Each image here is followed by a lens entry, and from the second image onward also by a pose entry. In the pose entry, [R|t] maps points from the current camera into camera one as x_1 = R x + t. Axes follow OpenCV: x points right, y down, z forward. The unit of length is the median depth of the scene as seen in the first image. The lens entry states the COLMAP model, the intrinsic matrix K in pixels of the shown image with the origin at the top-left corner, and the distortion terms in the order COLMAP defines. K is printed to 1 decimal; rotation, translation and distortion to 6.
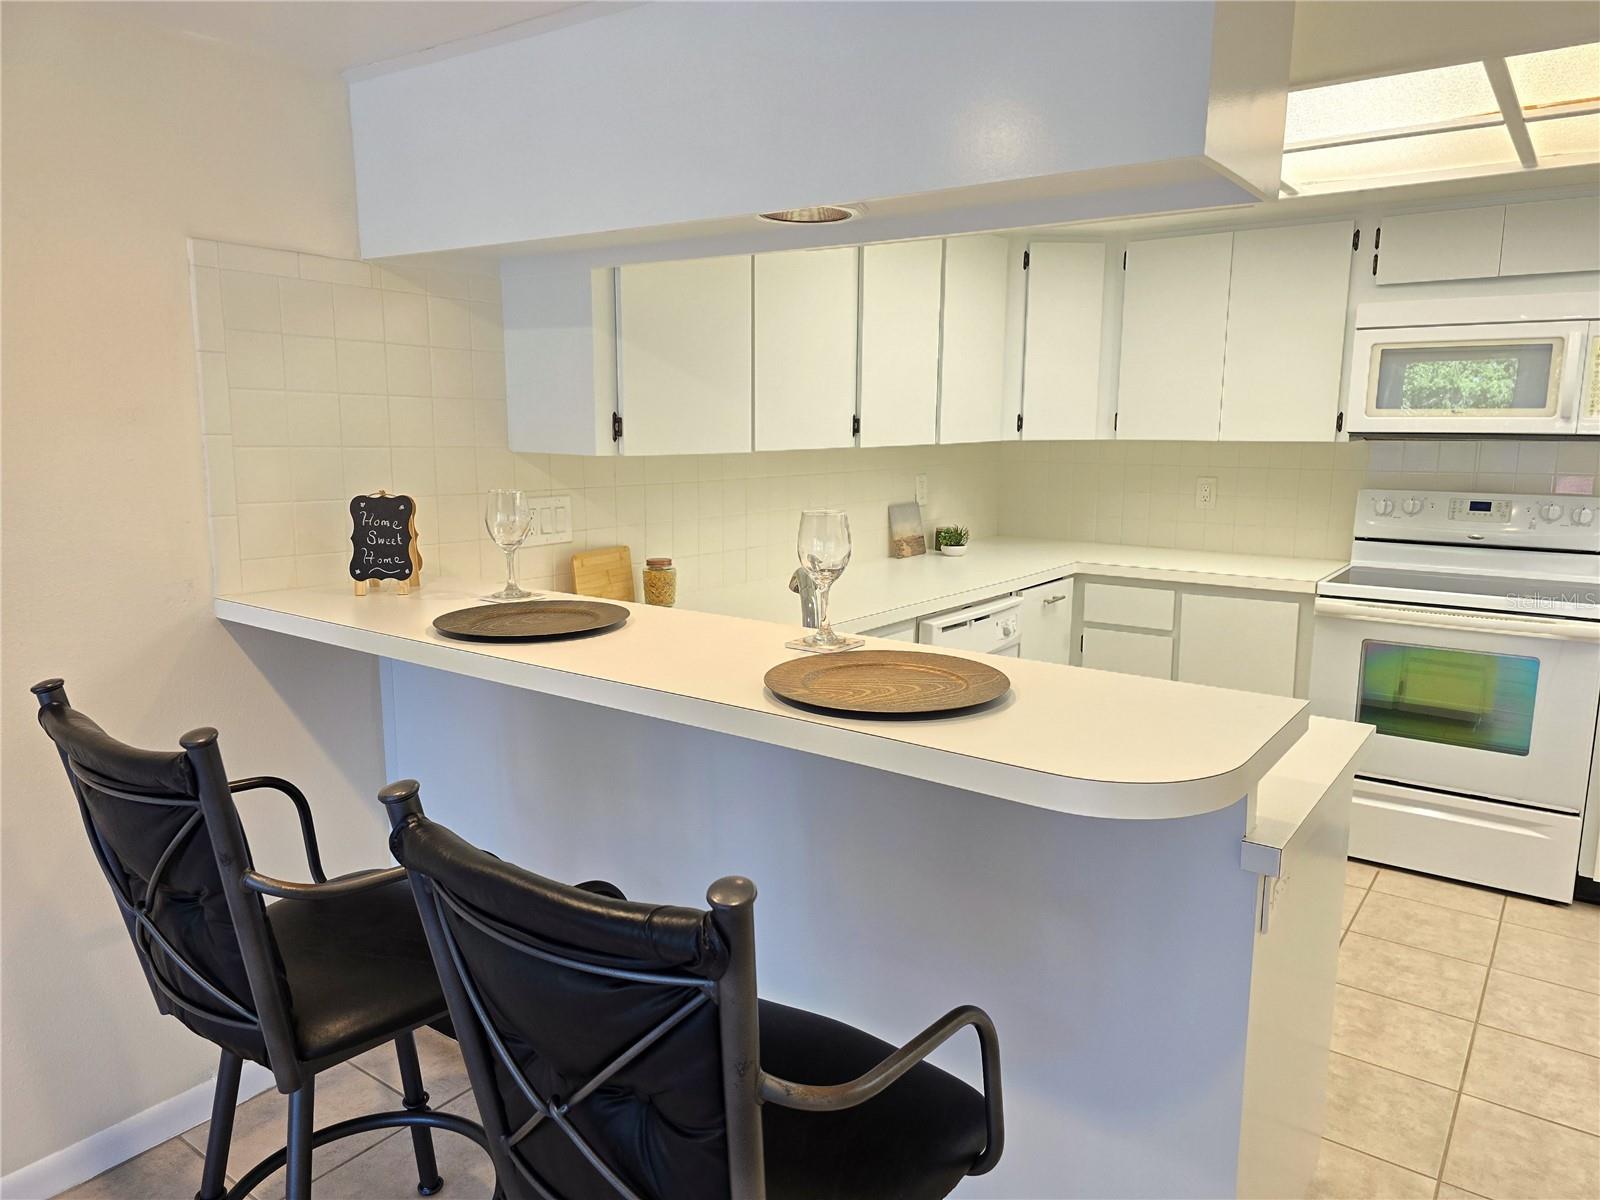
lens RADIAL K [[1083.9, 0, 791.4], [0, 1083.9, 595.4], [0, 0, 1]] dist [0.054662, -0.072830]
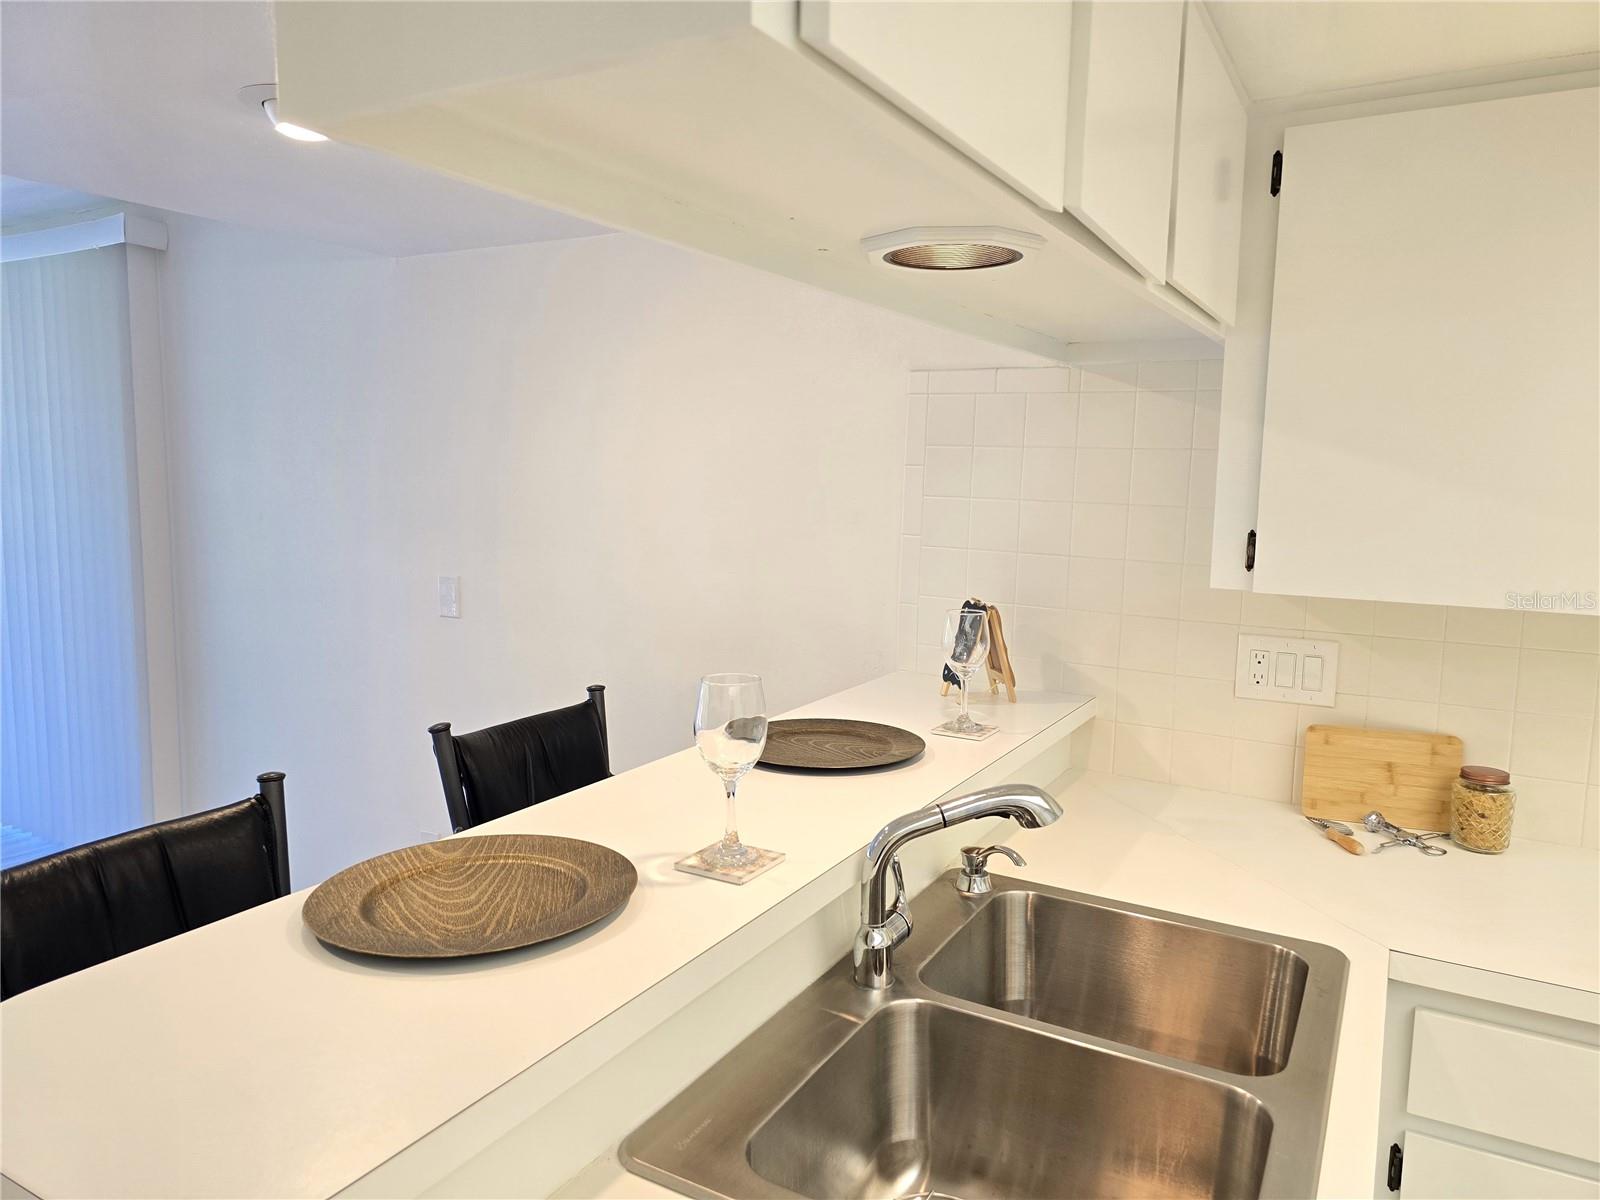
lens RADIAL K [[1083.9, 0, 791.4], [0, 1083.9, 595.4], [0, 0, 1]] dist [0.054662, -0.072830]
pose [[0.120444, 0.122204, -0.985170, 0.481057], [-0.185138, 0.977749, 0.098649, -0.134789], [0.975304, 0.170511, 0.140389, 0.583065]]
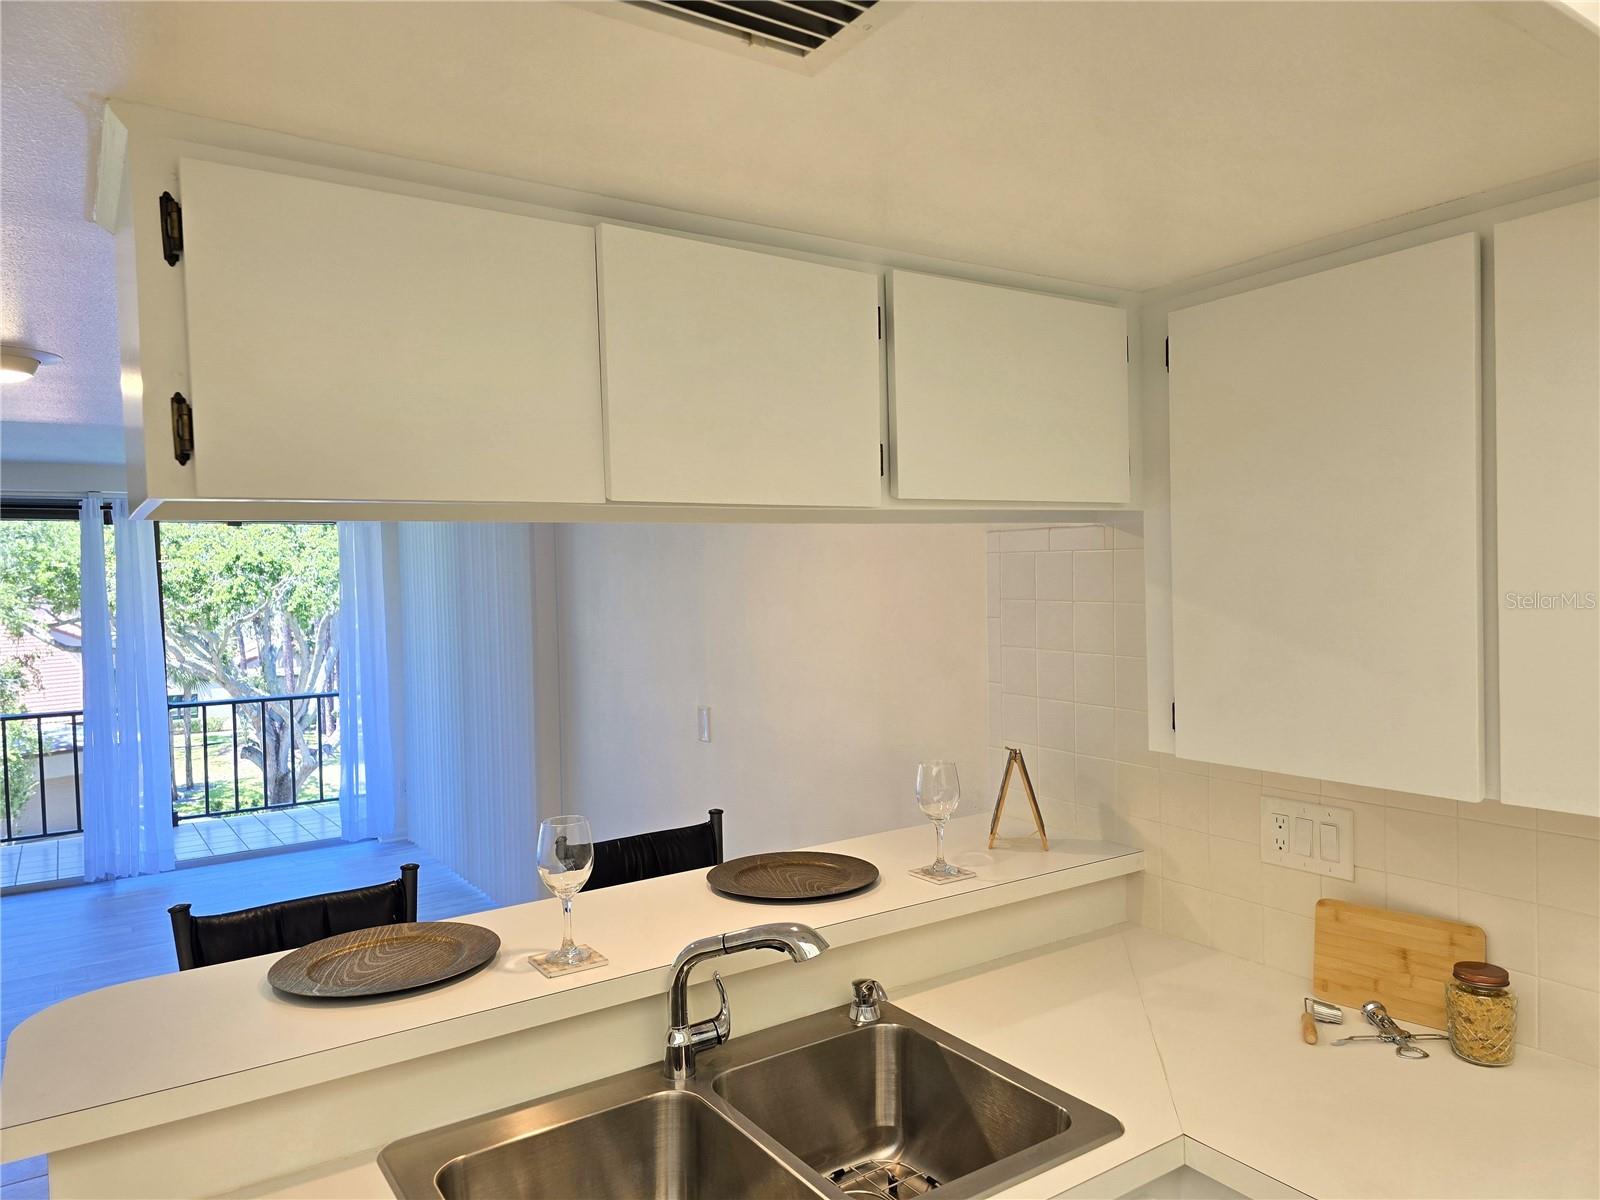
lens RADIAL K [[1083.9, 0, 791.4], [0, 1083.9, 595.4], [0, 0, 1]] dist [0.054662, -0.072830]
pose [[-0.337759, 0.031823, -0.940695, 0.566257], [-0.131111, 0.988094, 0.080503, -0.245559], [0.932056, 0.150526, -0.329565, 0.940504]]
